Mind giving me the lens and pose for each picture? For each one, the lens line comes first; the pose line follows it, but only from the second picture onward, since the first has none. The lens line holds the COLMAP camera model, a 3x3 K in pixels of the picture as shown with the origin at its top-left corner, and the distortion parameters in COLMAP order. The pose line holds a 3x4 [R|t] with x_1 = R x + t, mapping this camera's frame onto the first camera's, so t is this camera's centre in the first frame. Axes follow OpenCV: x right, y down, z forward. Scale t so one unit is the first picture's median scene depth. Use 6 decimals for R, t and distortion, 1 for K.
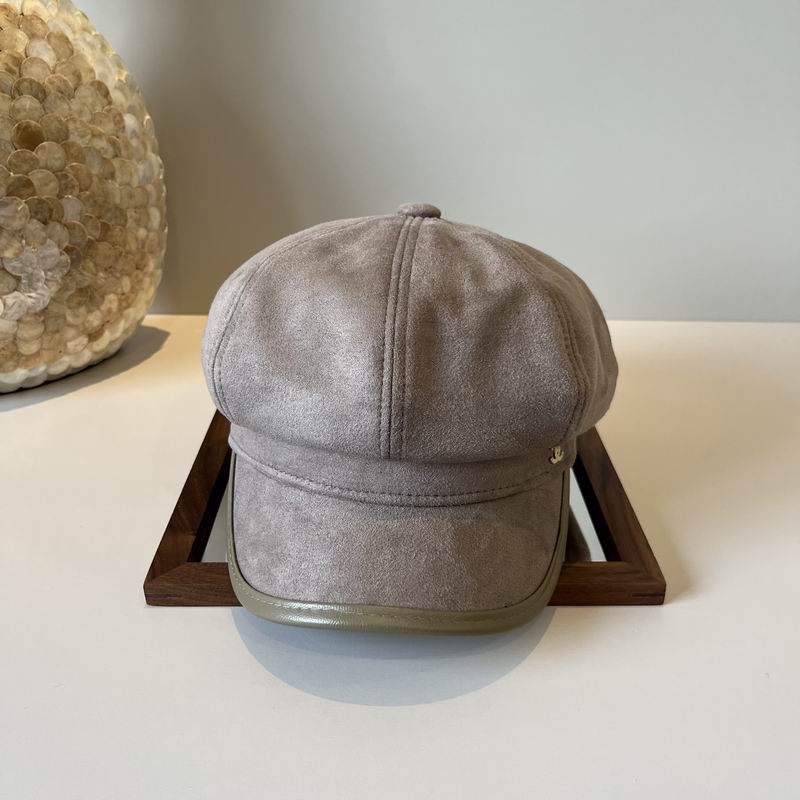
lens RADIAL K [[814.0, 0, 401.6], [0, 814.0, 390.1], [0, 0, 1]] dist [-0.013160, 0.000000]
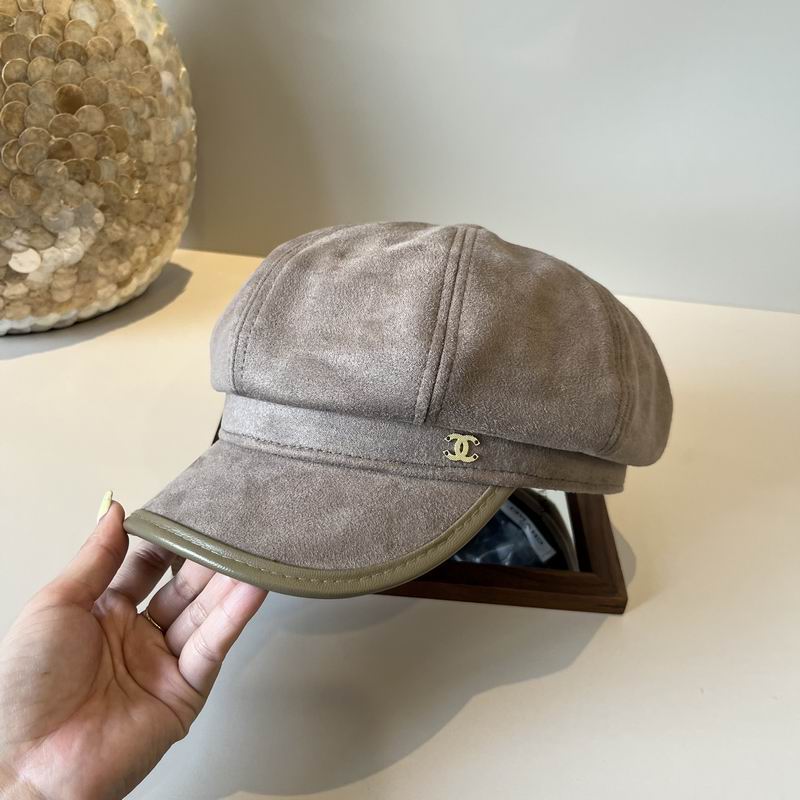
lens RADIAL K [[814.0, 0, 402.7], [0, 814.0, 376.4], [0, 0, 1]] dist [-0.013160, 0.000000]
pose [[0.996180, 0.086454, 0.012313, -0.021431], [-0.087321, 0.984656, 0.151087, -0.142953], [0.000938, -0.151585, 0.988444, -0.056879]]
